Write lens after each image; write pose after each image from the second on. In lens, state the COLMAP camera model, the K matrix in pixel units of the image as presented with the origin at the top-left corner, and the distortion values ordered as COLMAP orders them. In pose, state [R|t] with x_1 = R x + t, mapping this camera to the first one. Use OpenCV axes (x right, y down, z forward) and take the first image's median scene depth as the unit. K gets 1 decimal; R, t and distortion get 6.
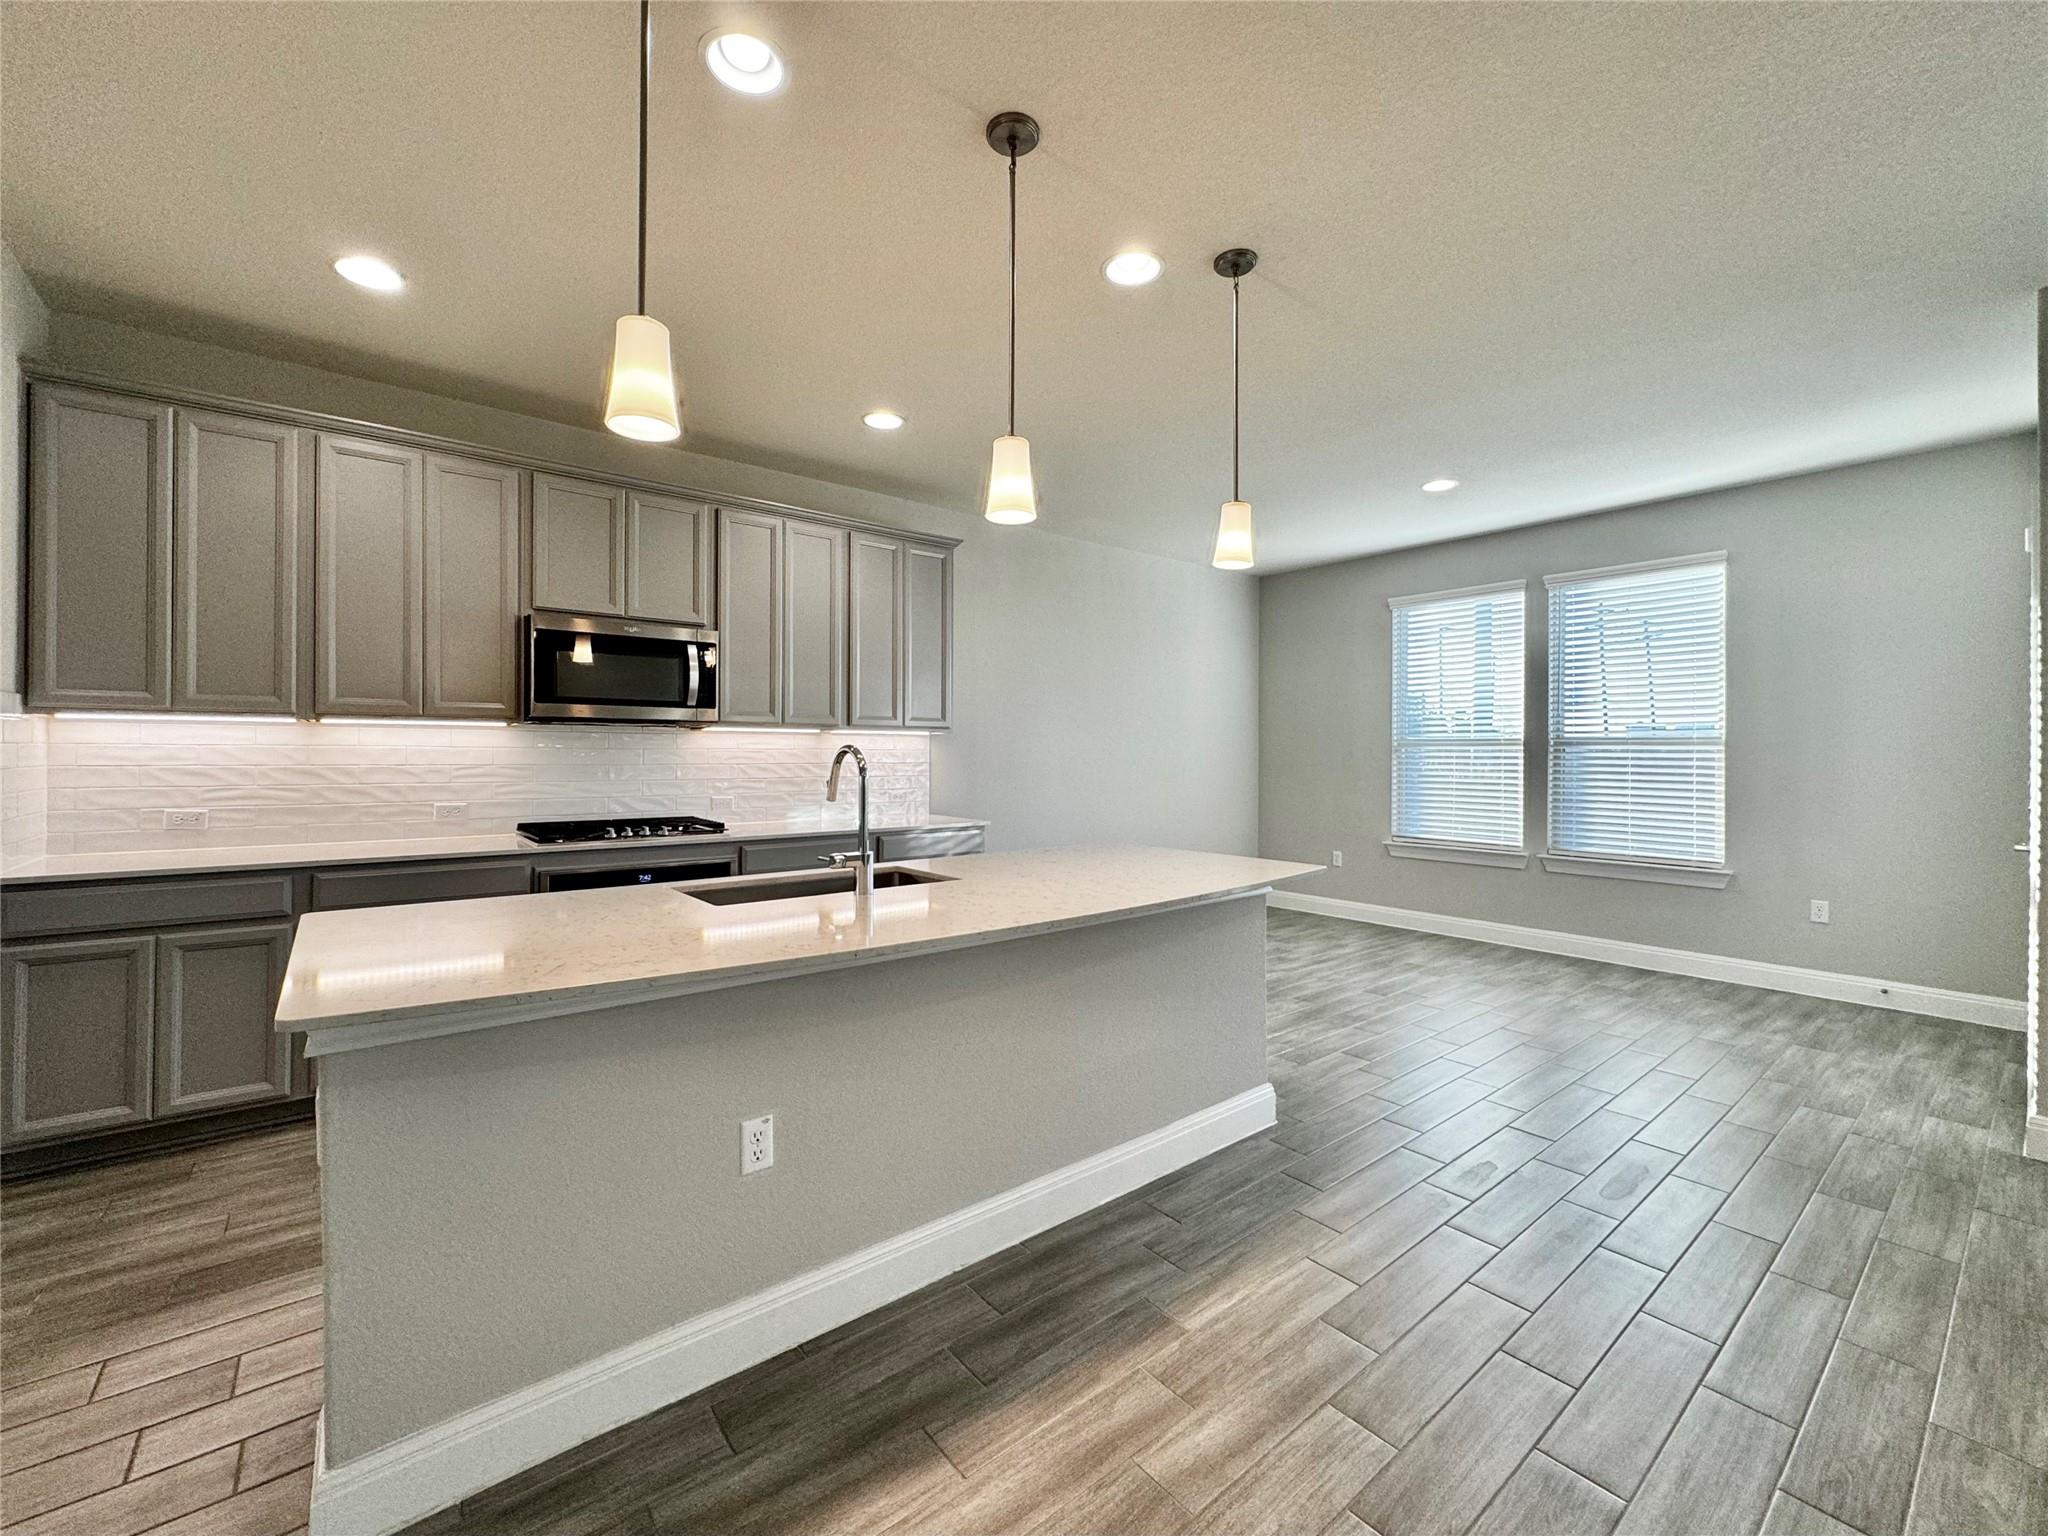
lens RADIAL K [[849.4, 0, 1026.8], [0, 849.4, 751.5], [0, 0, 1]] dist [0.000079, 0.000105]
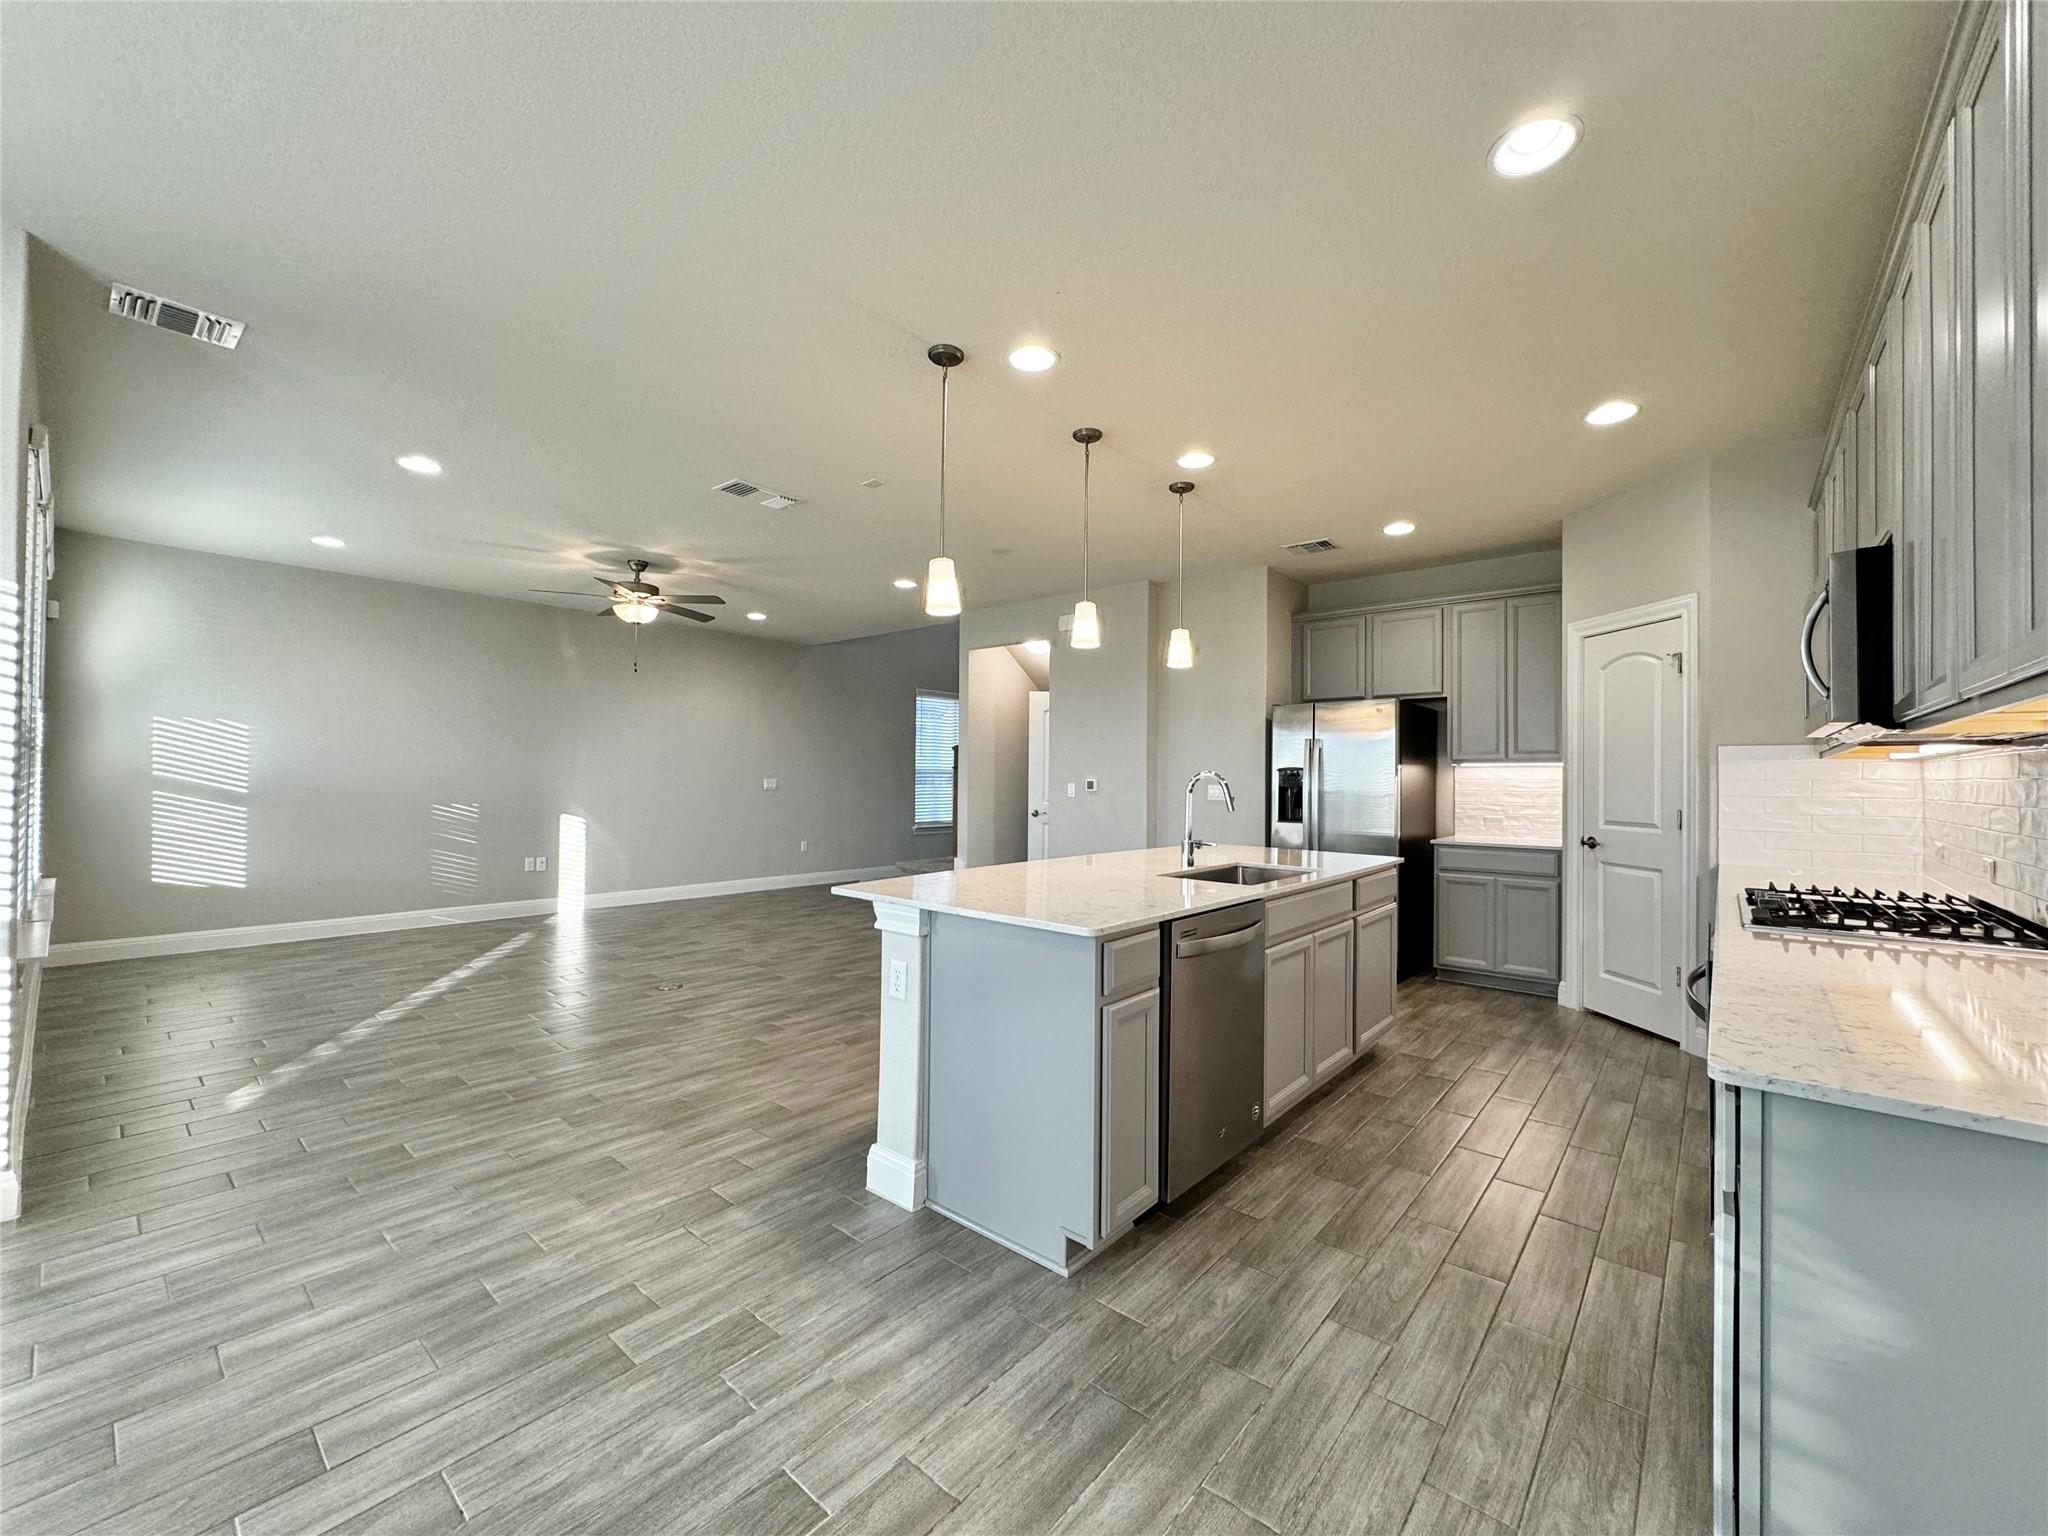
lens RADIAL K [[822.6, 0, 1024.0], [0, 822.6, 768.0], [0, 0, 1]] dist [0.000205, -0.000270]
pose [[-0.982661, -0.017412, -0.184593, 0.273496], [-0.014503, 0.999749, -0.017099, 0.010081], [0.184845, -0.014125, -0.982666, 1.718867]]
